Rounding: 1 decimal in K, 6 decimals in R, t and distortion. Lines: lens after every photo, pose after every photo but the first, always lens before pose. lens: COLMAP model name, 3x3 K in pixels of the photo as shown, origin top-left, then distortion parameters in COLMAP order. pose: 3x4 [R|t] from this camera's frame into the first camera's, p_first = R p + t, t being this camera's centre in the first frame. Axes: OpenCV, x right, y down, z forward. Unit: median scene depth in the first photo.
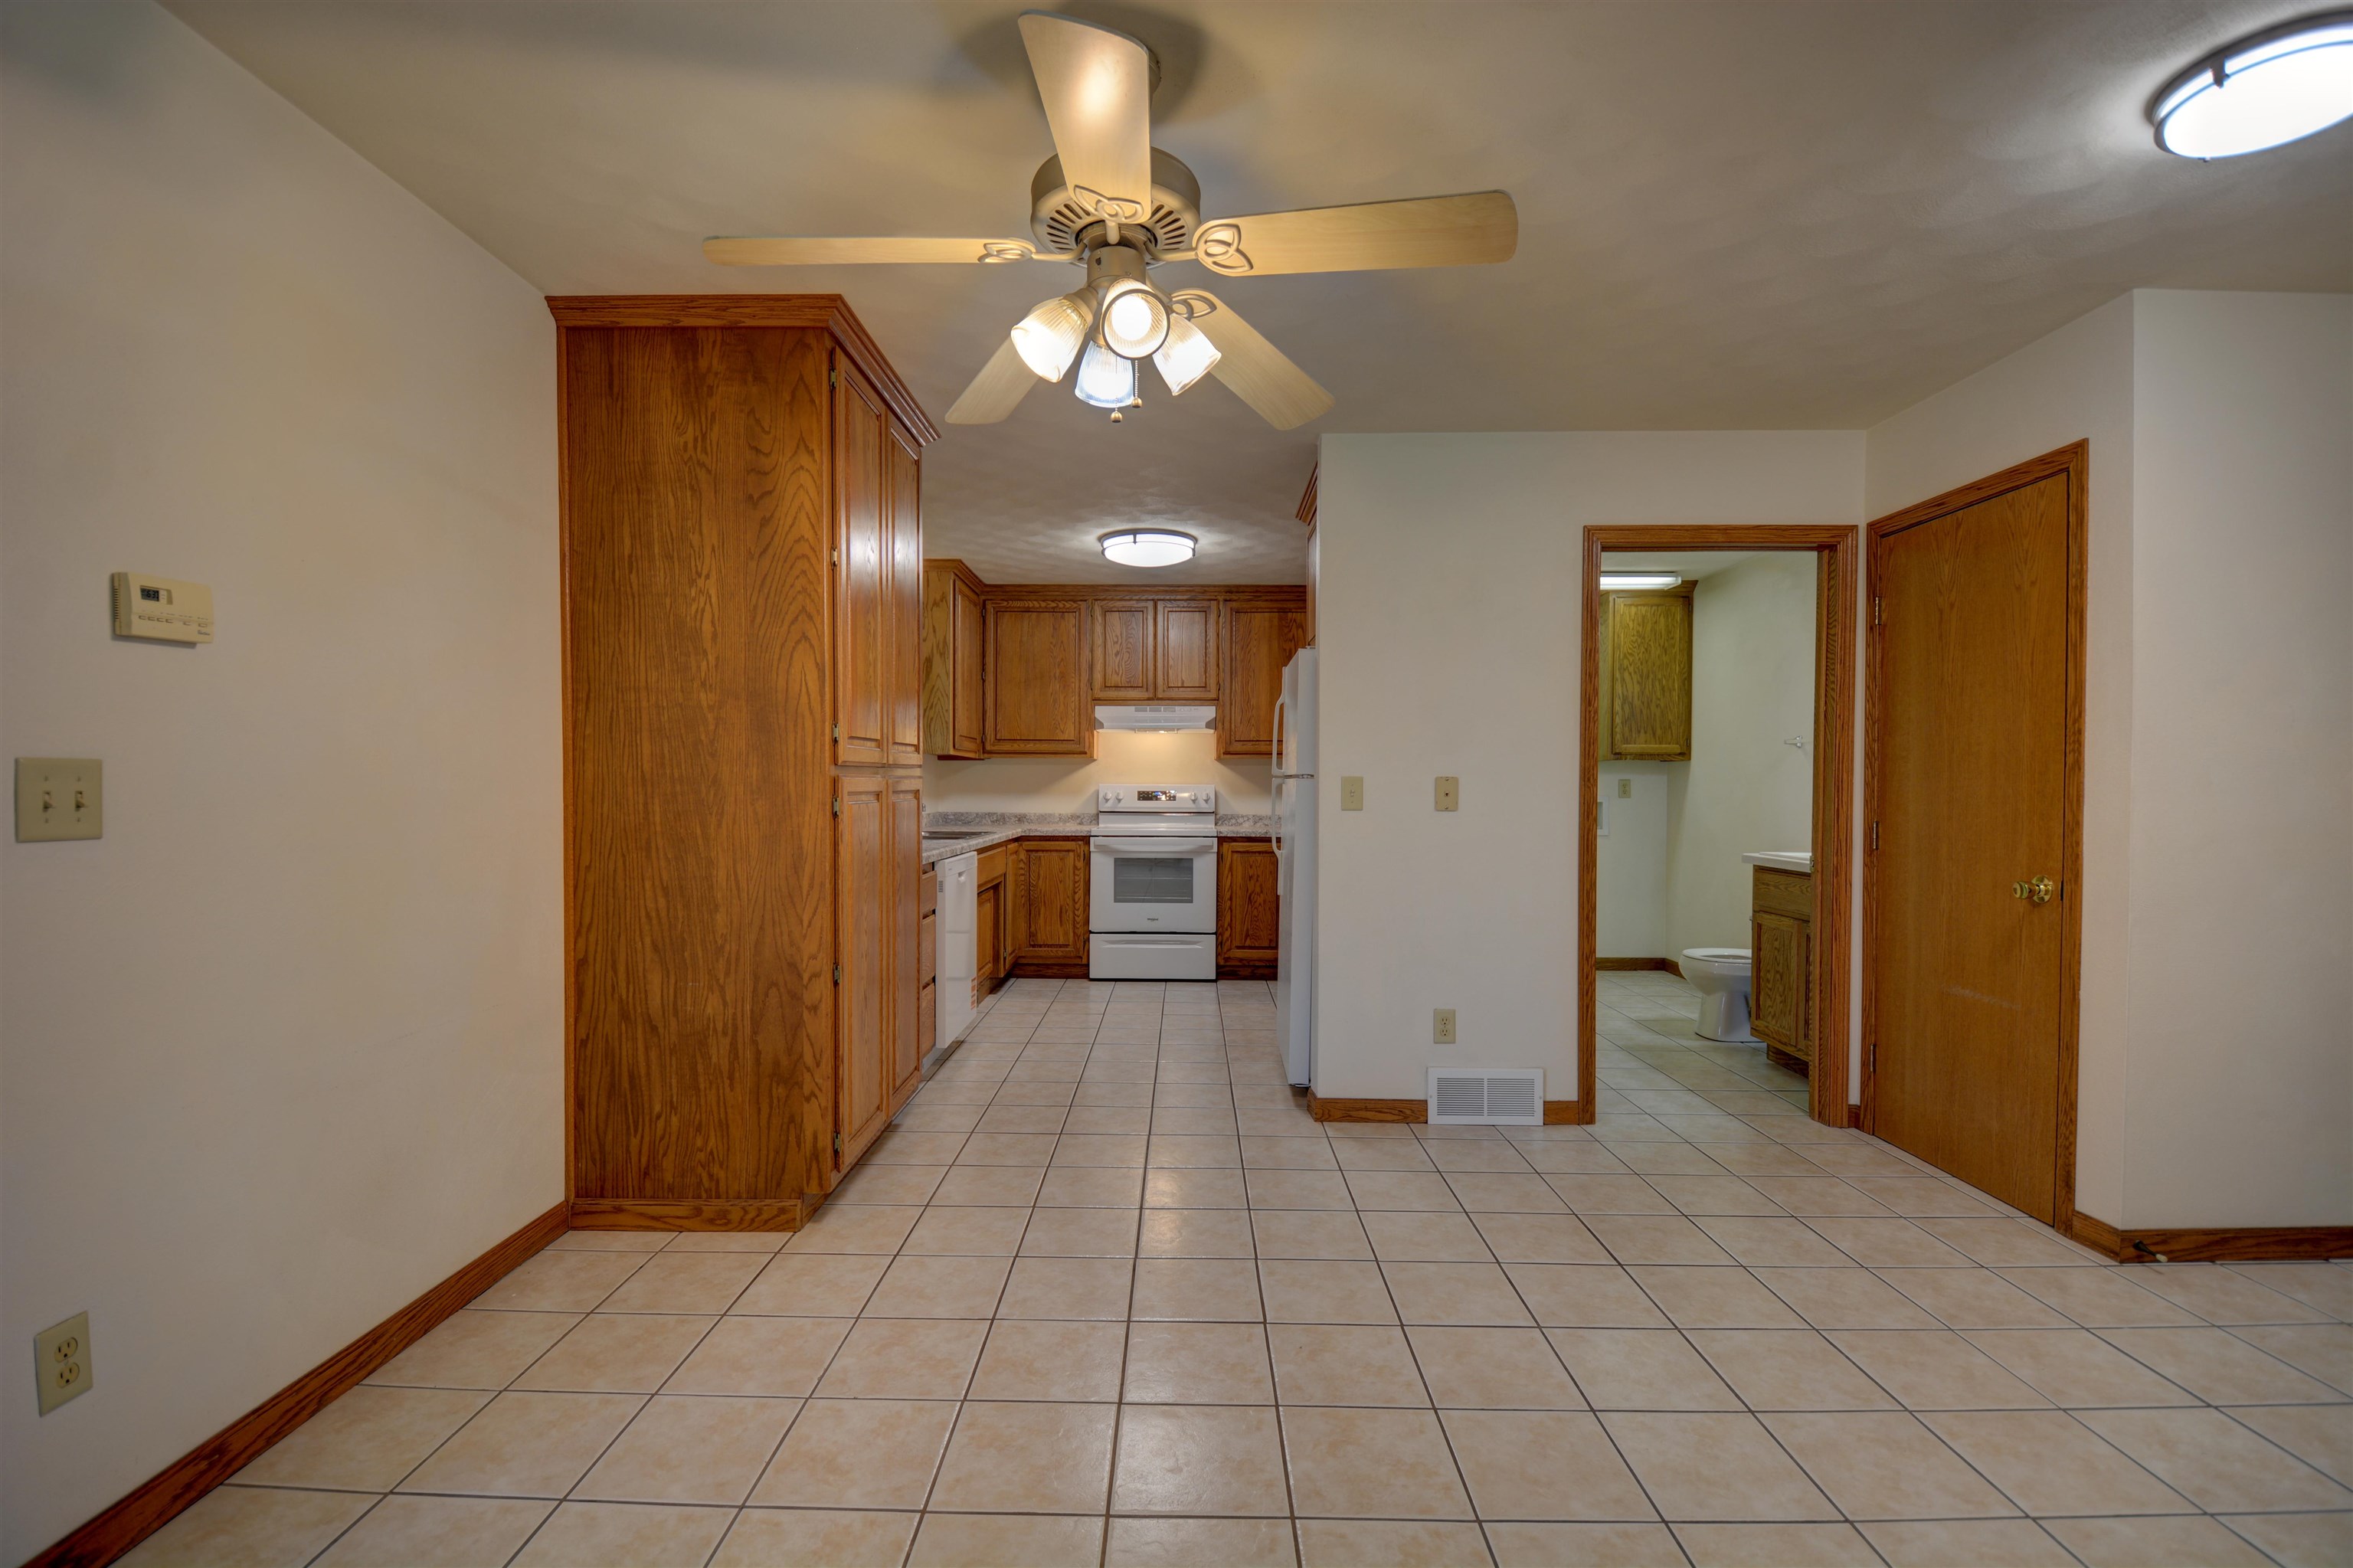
lens RADIAL K [[1031.8, 0, 1168.2], [0, 1031.8, 802.4], [0, 0, 1]] dist [0.011291, -0.018675]
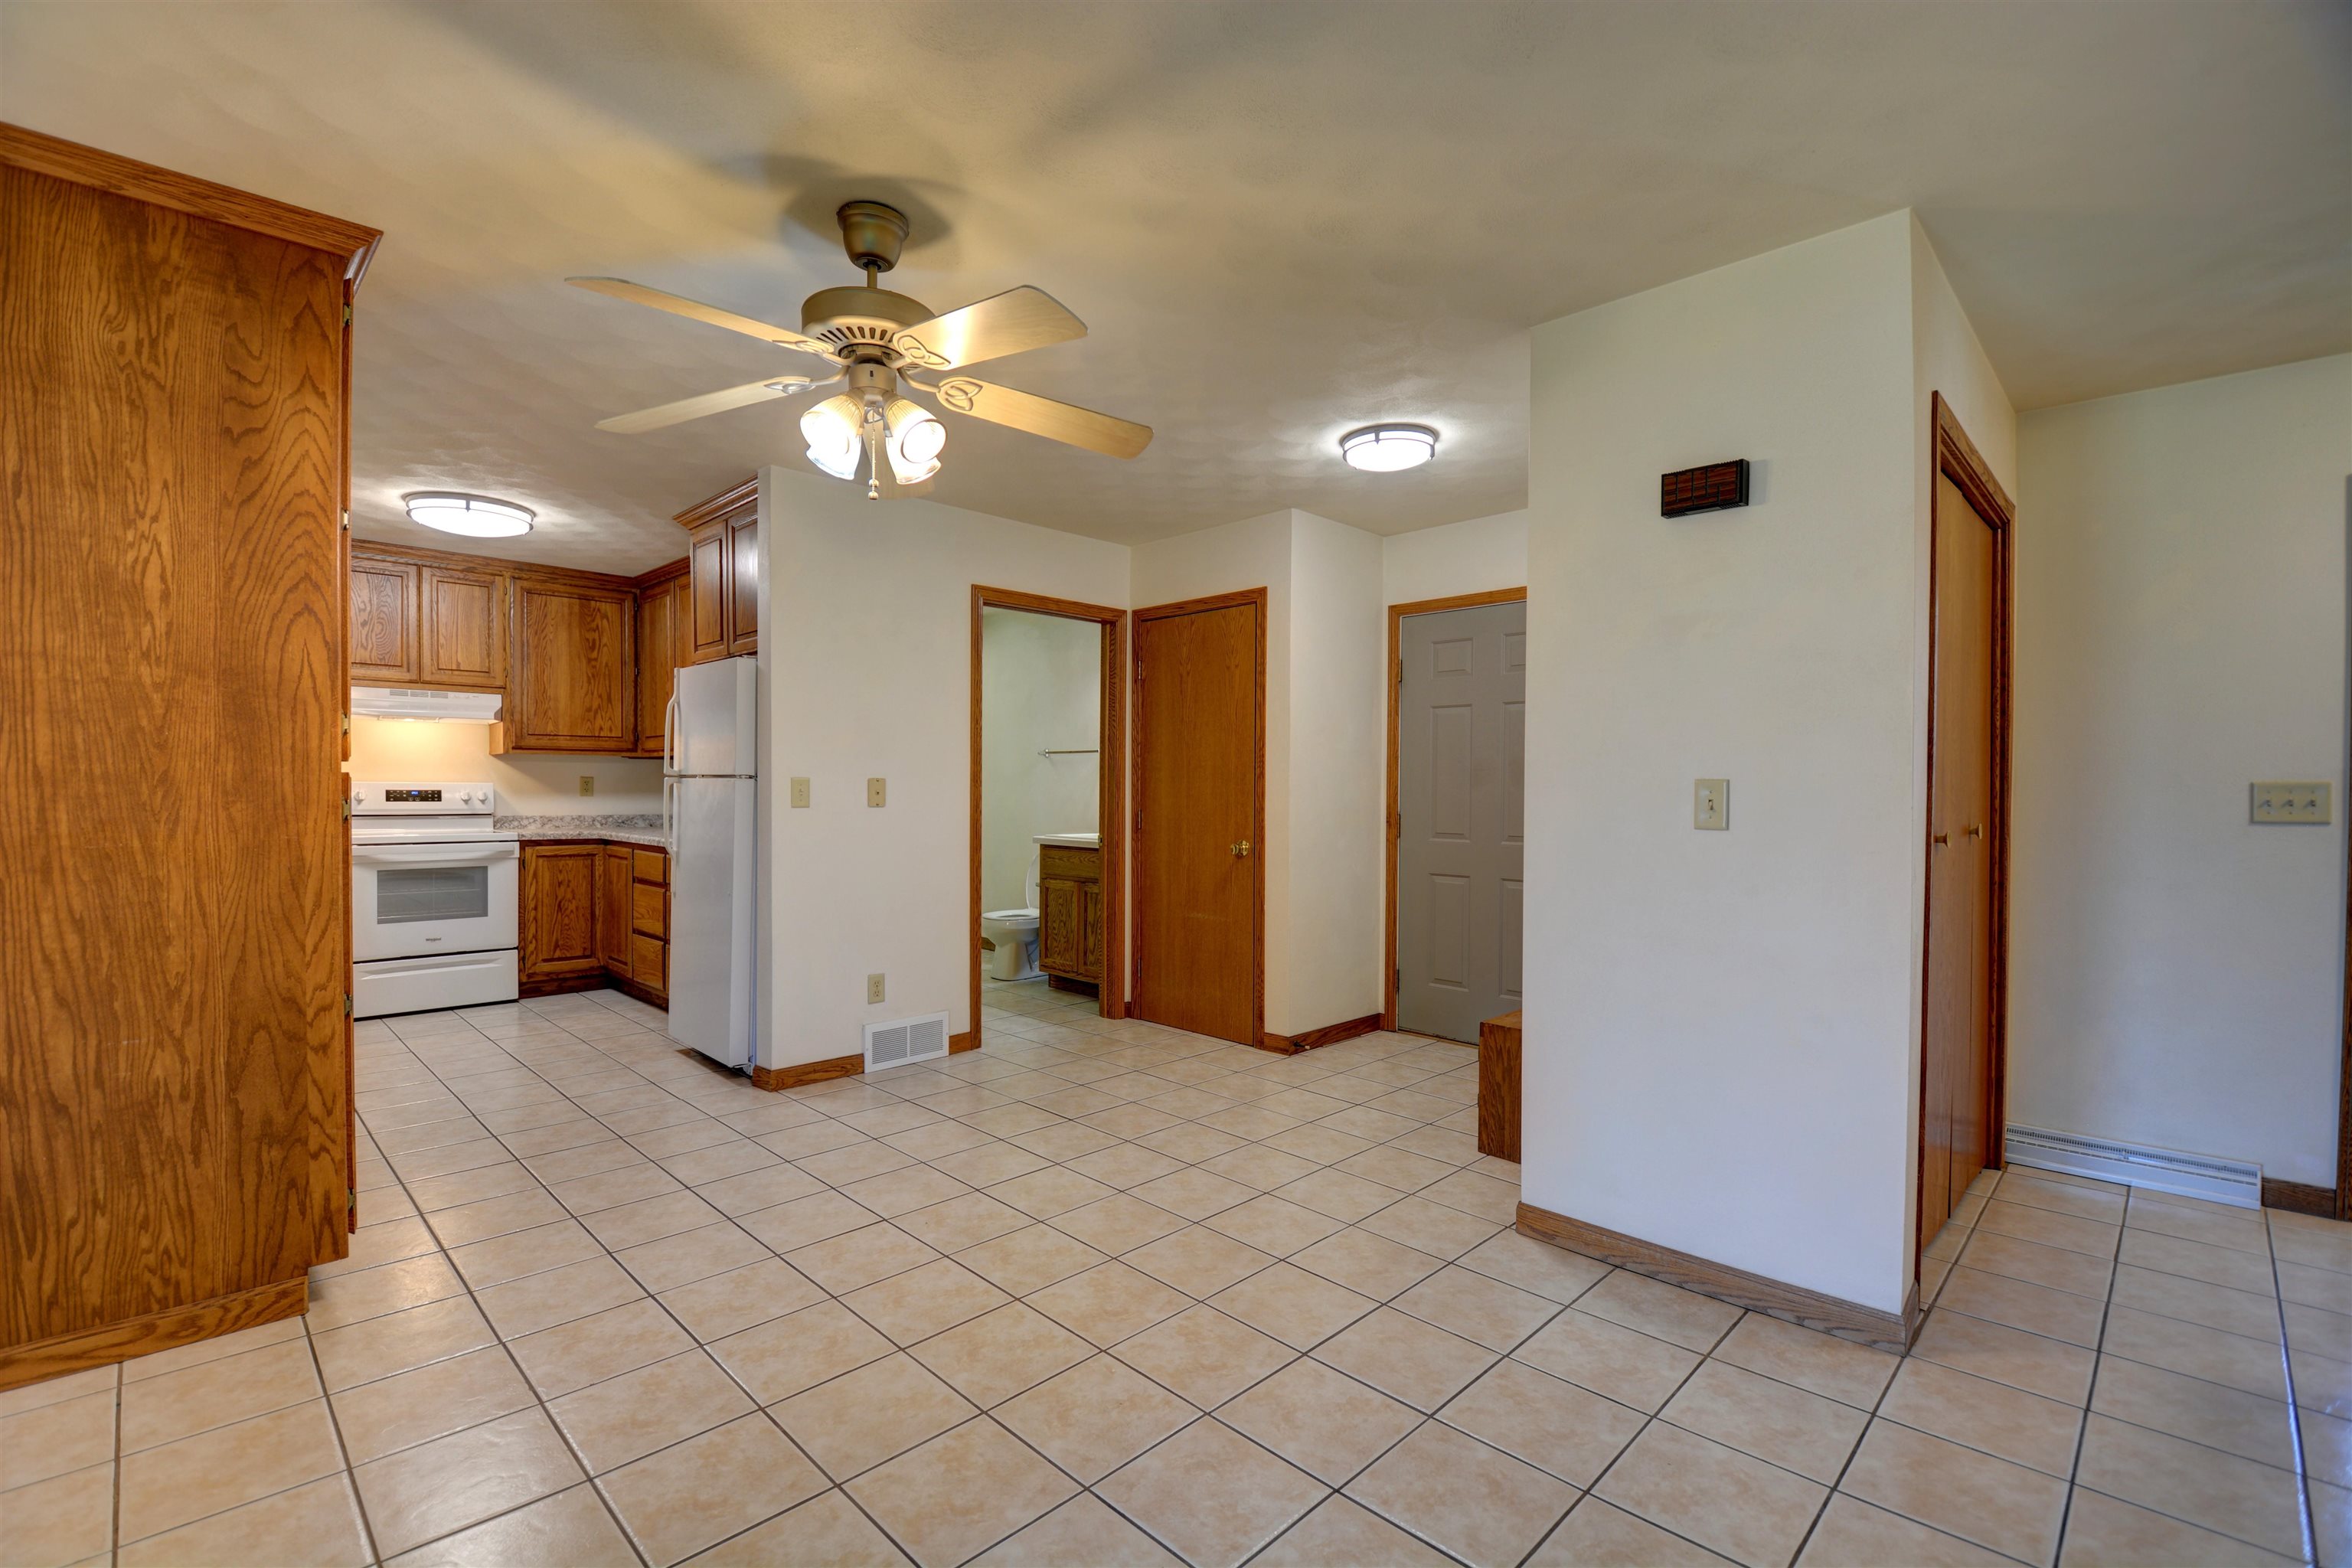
lens RADIAL K [[1031.3, 0, 1171.3], [0, 1031.3, 801.1], [0, 0, 1]] dist [0.011291, -0.018675]
pose [[0.693915, -0.009045, 0.720000, -0.465296], [0.008243, 0.999955, 0.004617, -0.001565], [-0.720010, 0.002731, 0.693958, -0.091870]]
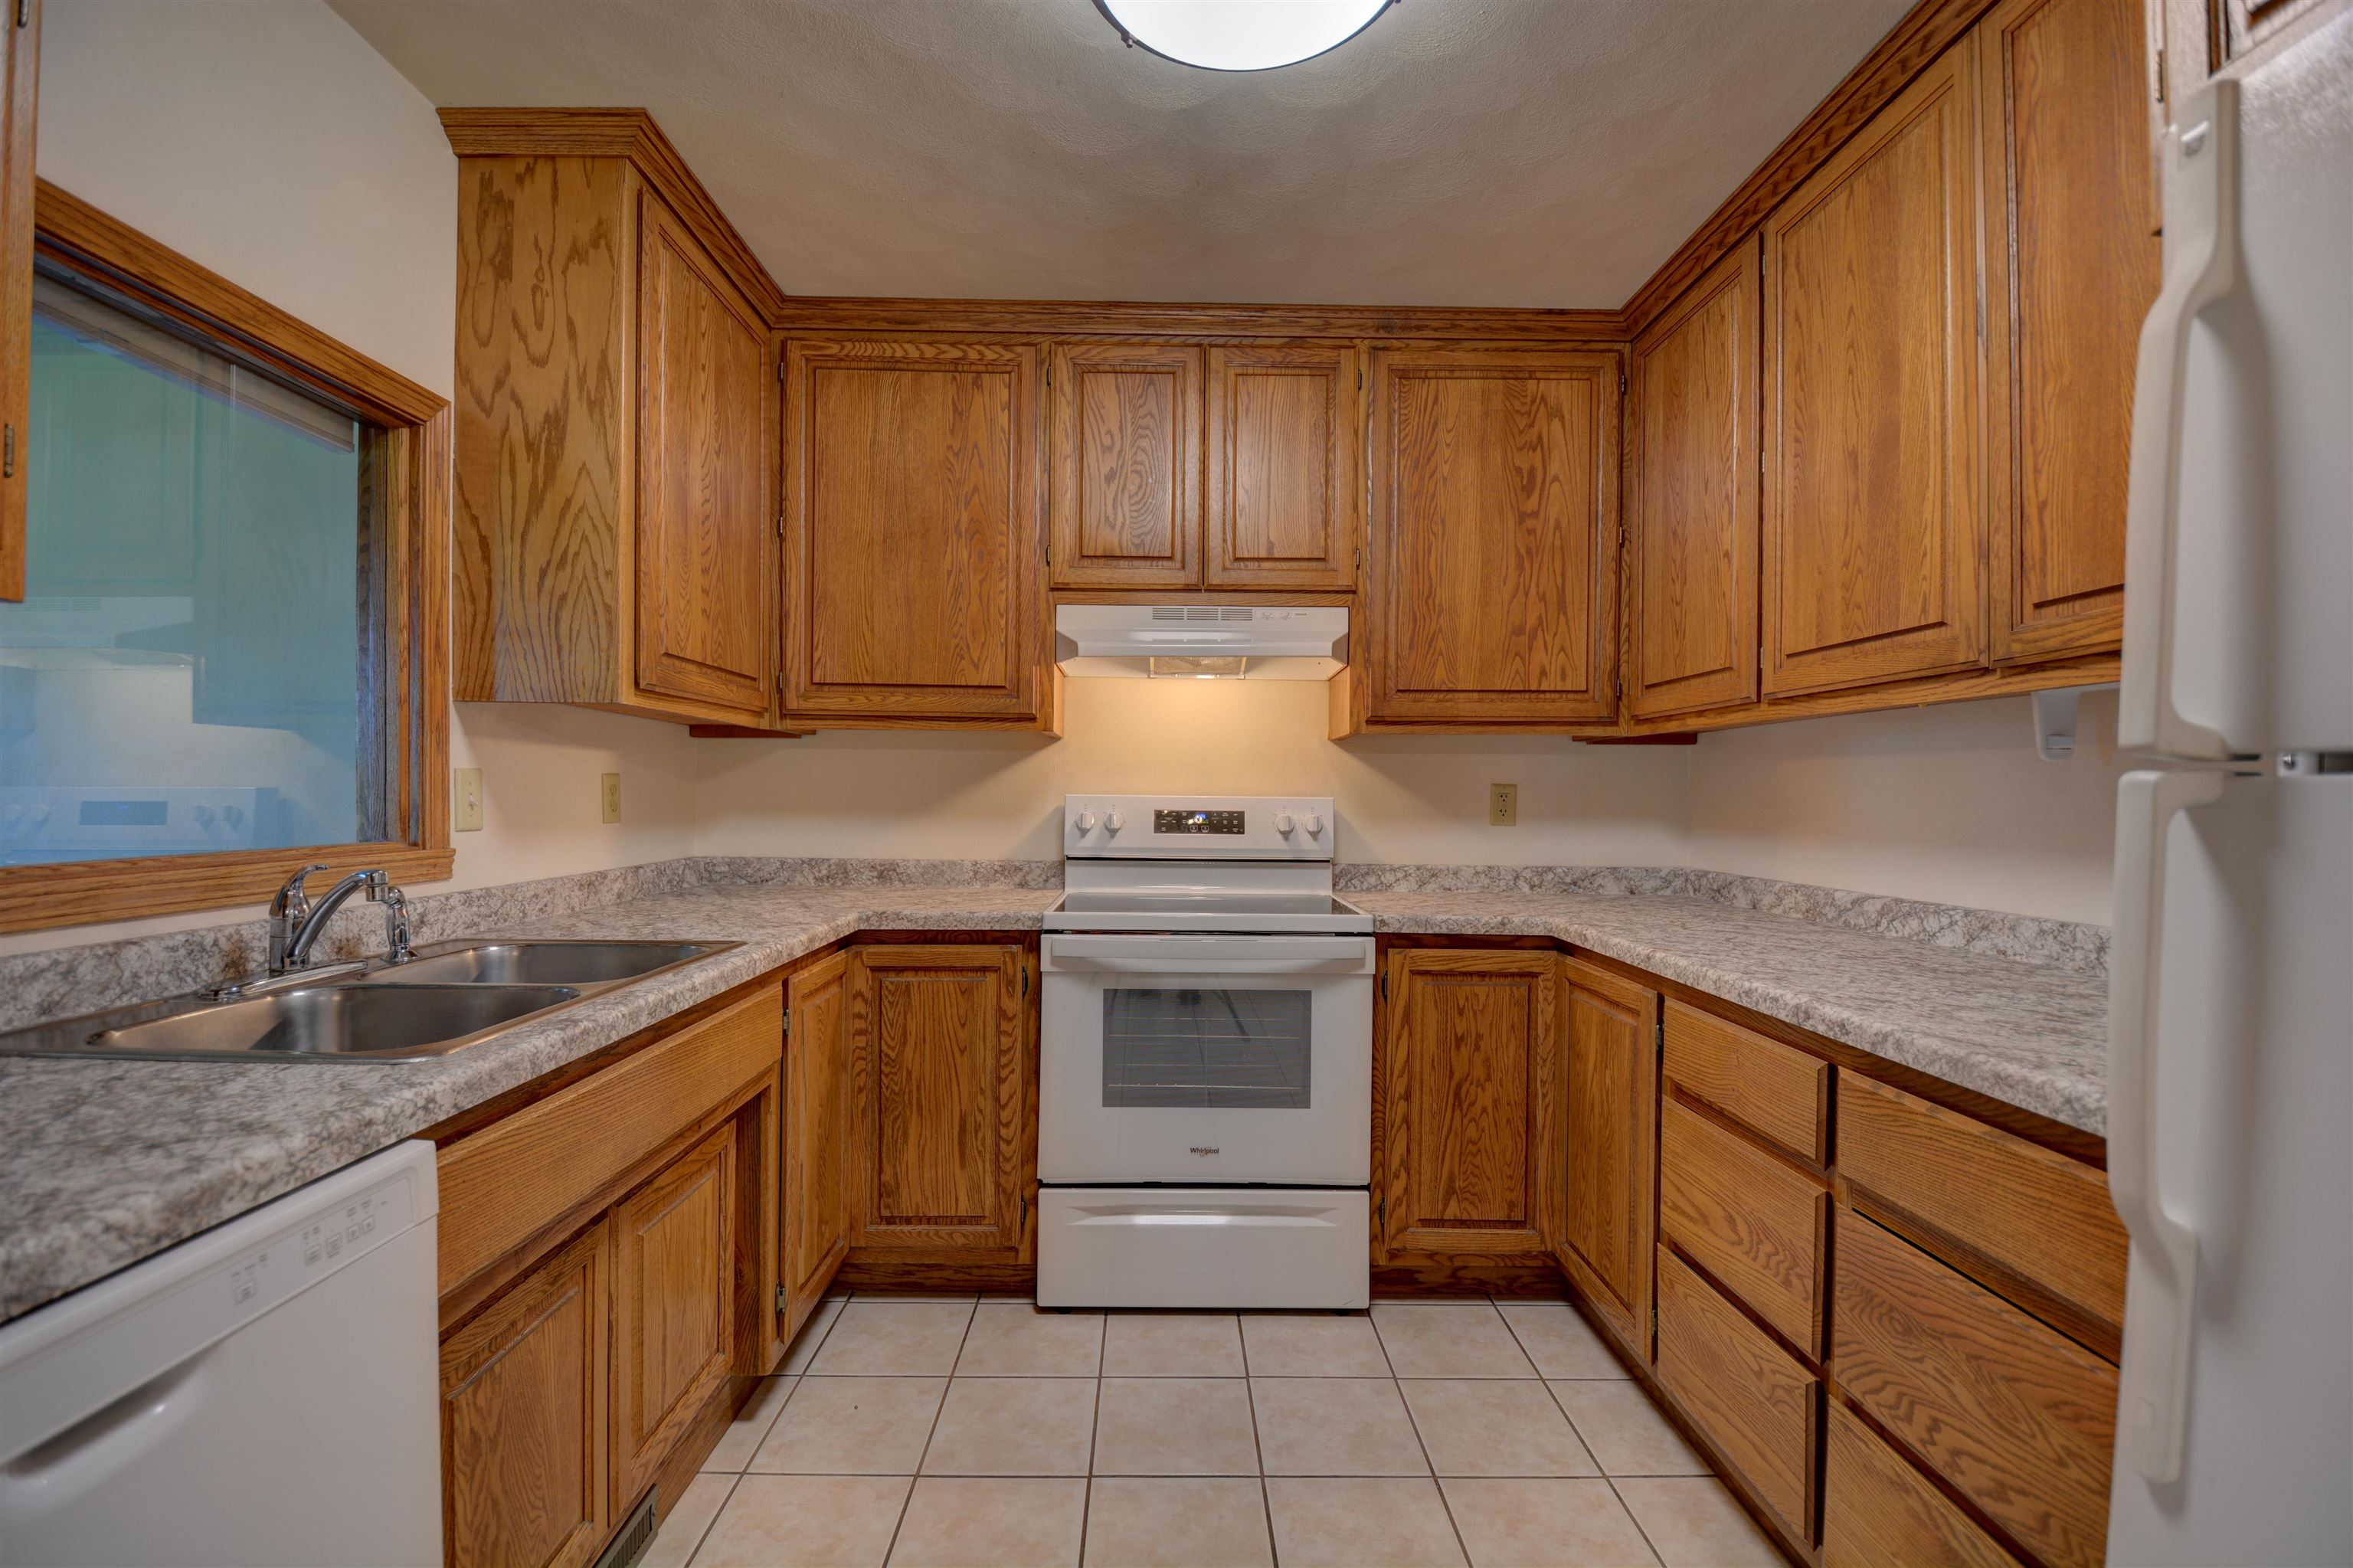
lens RADIAL K [[1031.8, 0, 1174.5], [0, 1031.8, 806.1], [0, 0, 1]] dist [0.011291, -0.018675]
pose [[0.999390, 0.003935, 0.034710, -0.089657], [-0.003813, 0.999986, -0.003569, -0.027745], [-0.034724, 0.003434, 0.999391, 1.393627]]
